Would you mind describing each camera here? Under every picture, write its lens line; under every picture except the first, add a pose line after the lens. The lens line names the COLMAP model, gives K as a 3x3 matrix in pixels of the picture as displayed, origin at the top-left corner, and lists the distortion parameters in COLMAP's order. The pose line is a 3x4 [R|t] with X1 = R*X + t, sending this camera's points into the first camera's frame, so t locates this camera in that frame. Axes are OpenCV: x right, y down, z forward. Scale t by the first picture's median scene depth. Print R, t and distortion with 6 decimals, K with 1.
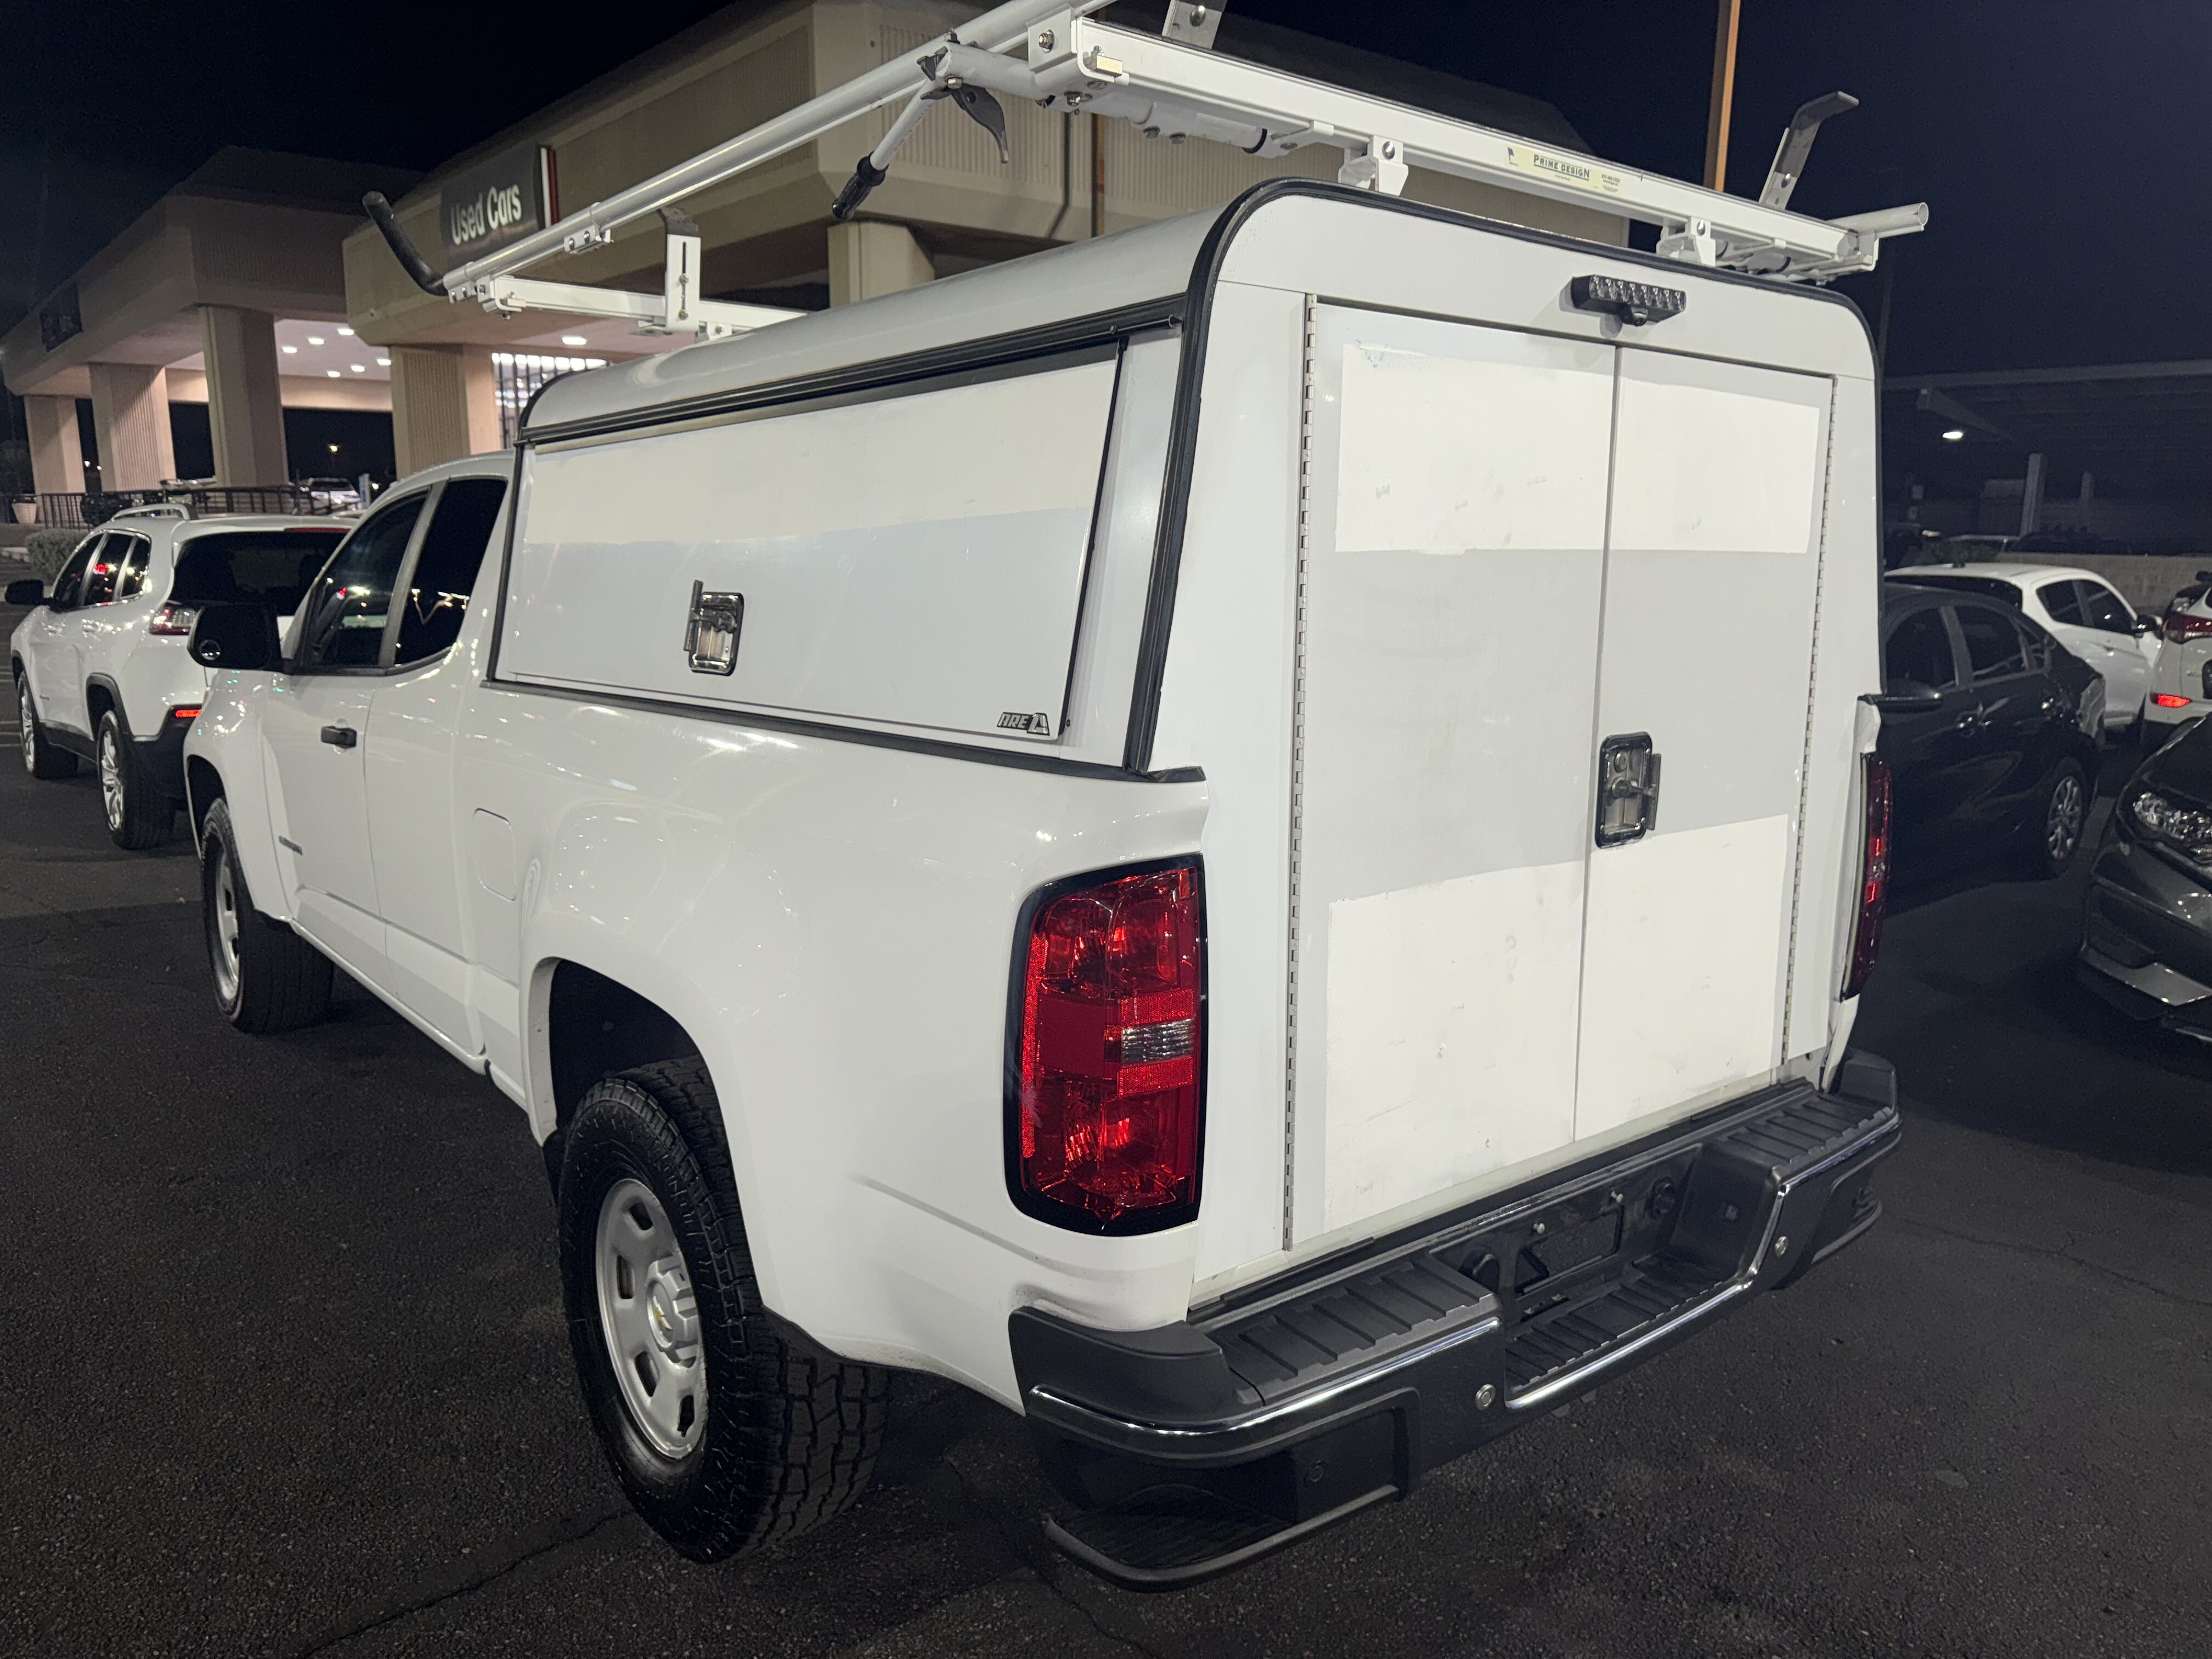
lens RADIAL K [[1566.9, 0, 1106.8], [0, 1566.9, 841.4], [0, 0, 1]] dist [-0.001995, 0.002471]
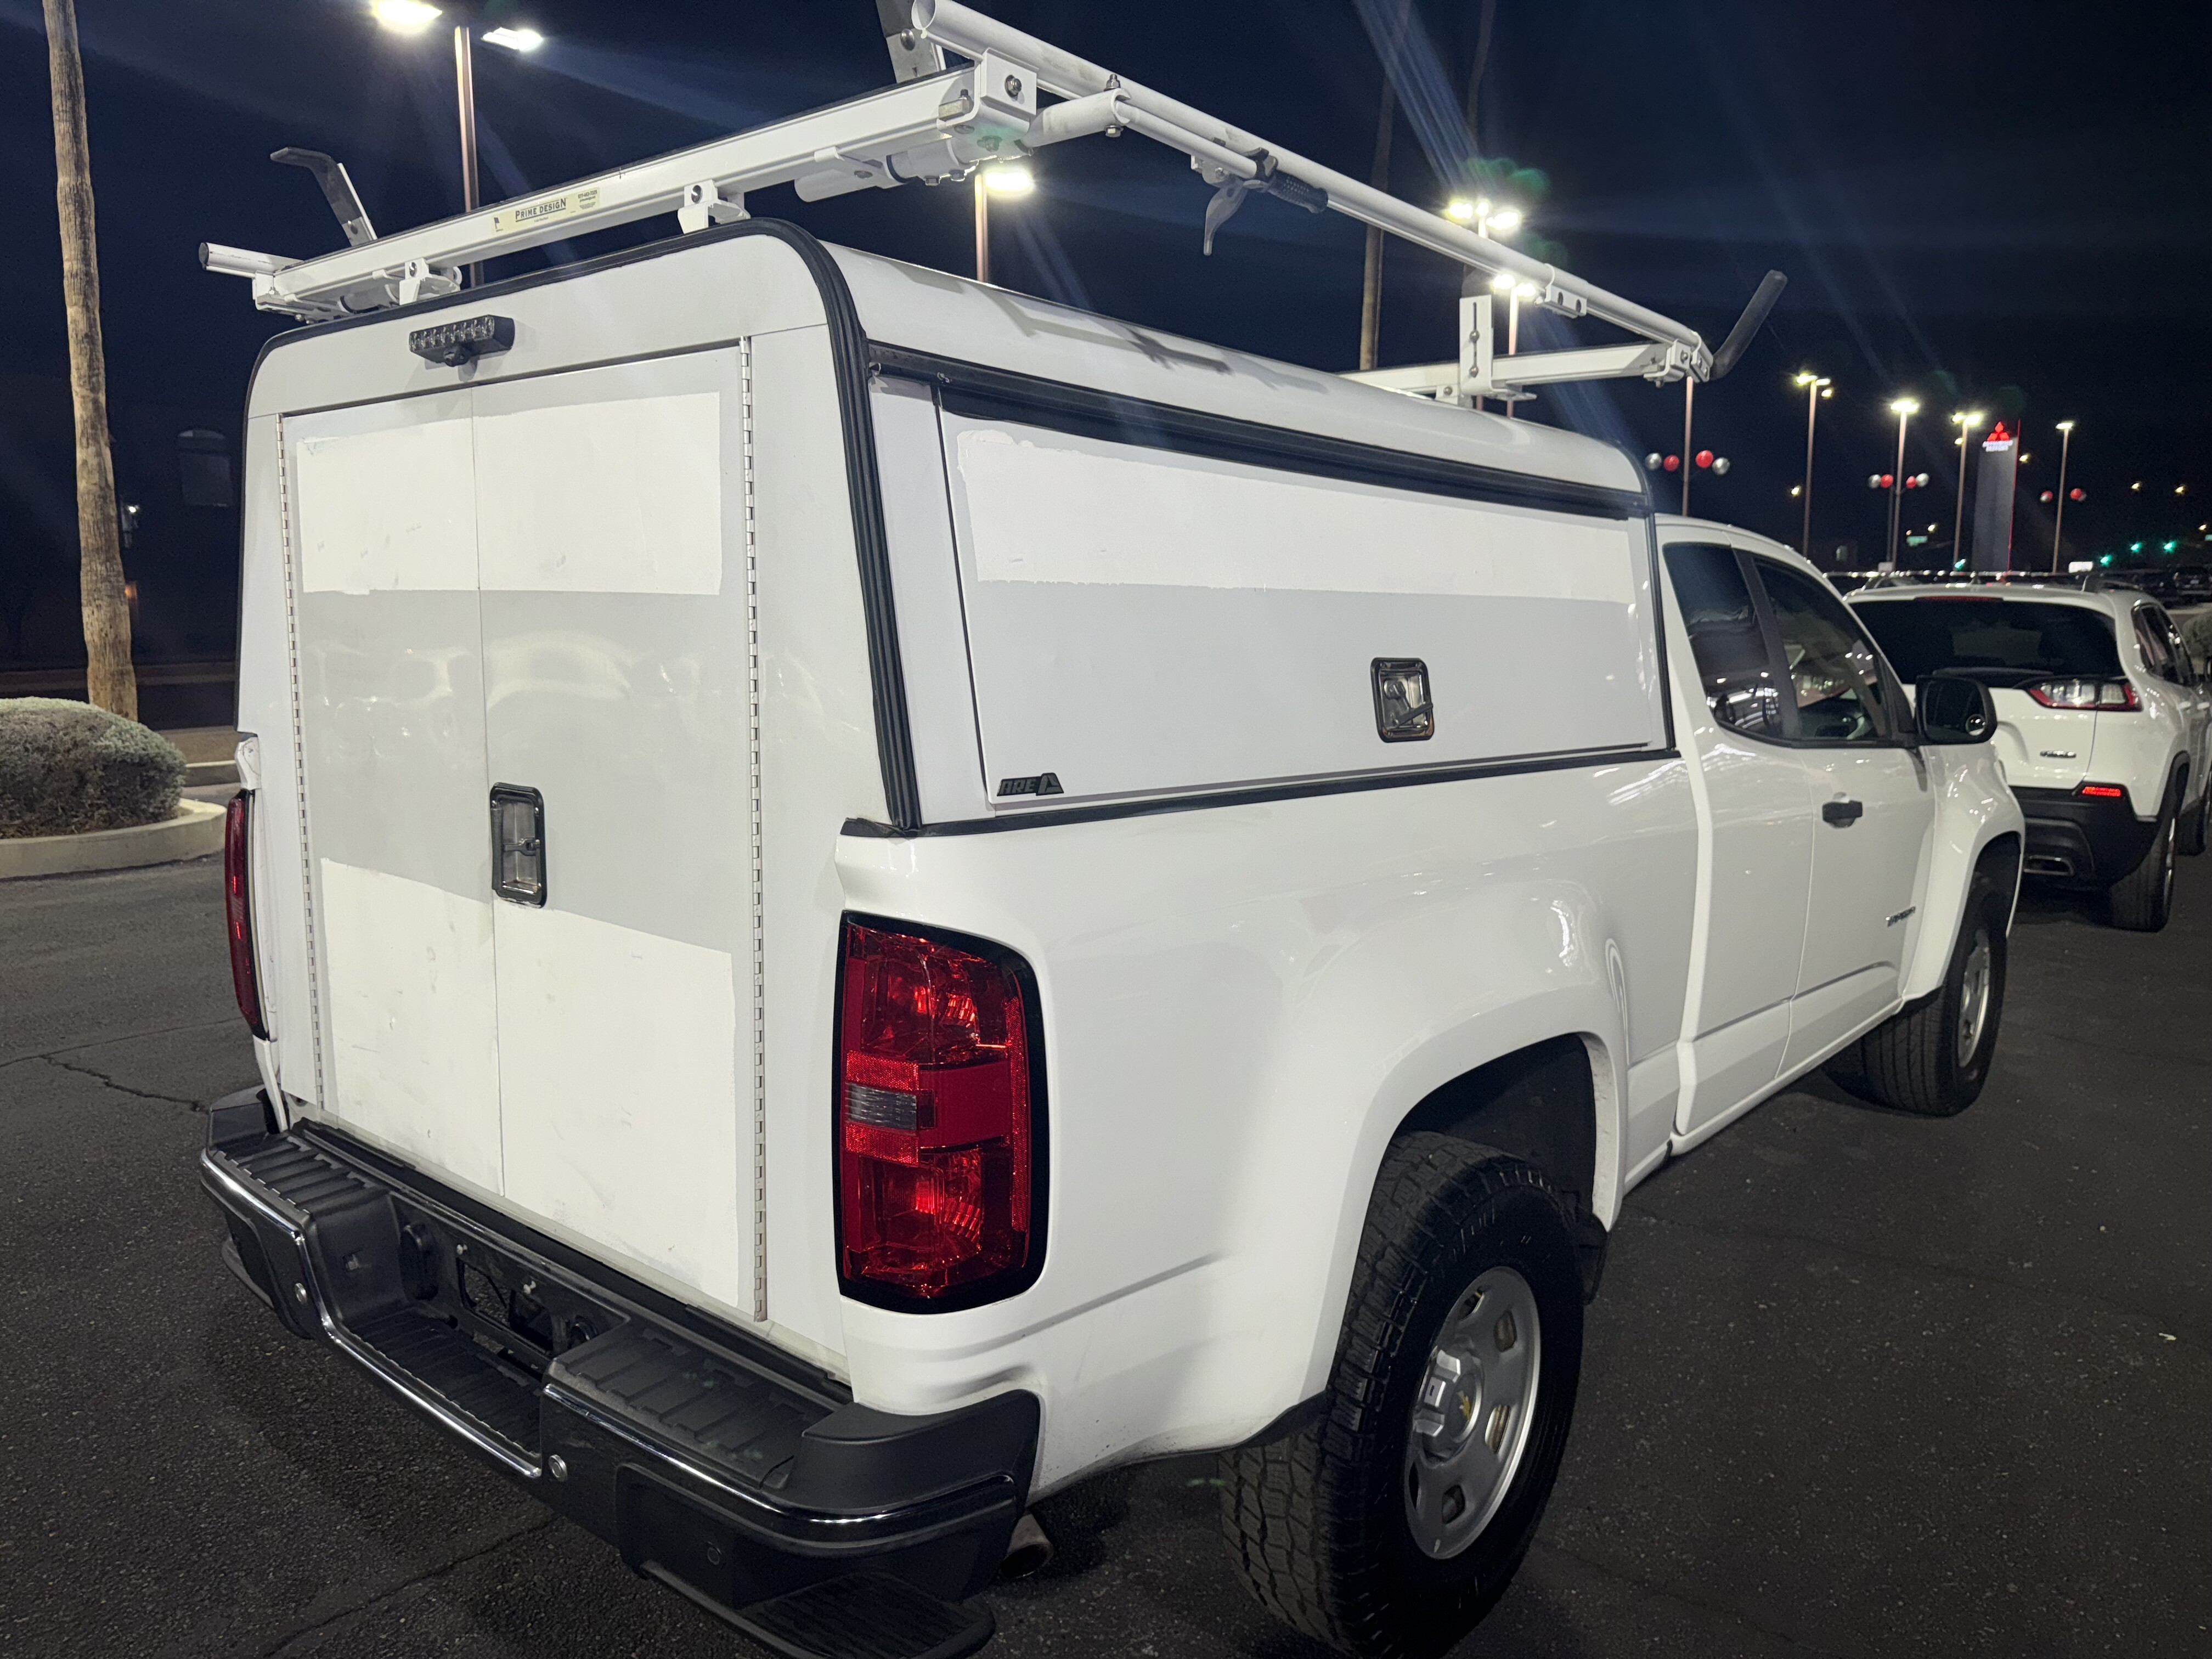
lens RADIAL K [[1566.9, 0, 1108.8], [0, 1566.9, 821.0], [0, 0, 1]] dist [-0.001995, 0.002471]
pose [[0.201172, 0.127345, -0.971243, 1.329402], [-0.179860, 0.979459, 0.091168, -0.199014], [0.962902, 0.156347, 0.219943, 1.148216]]
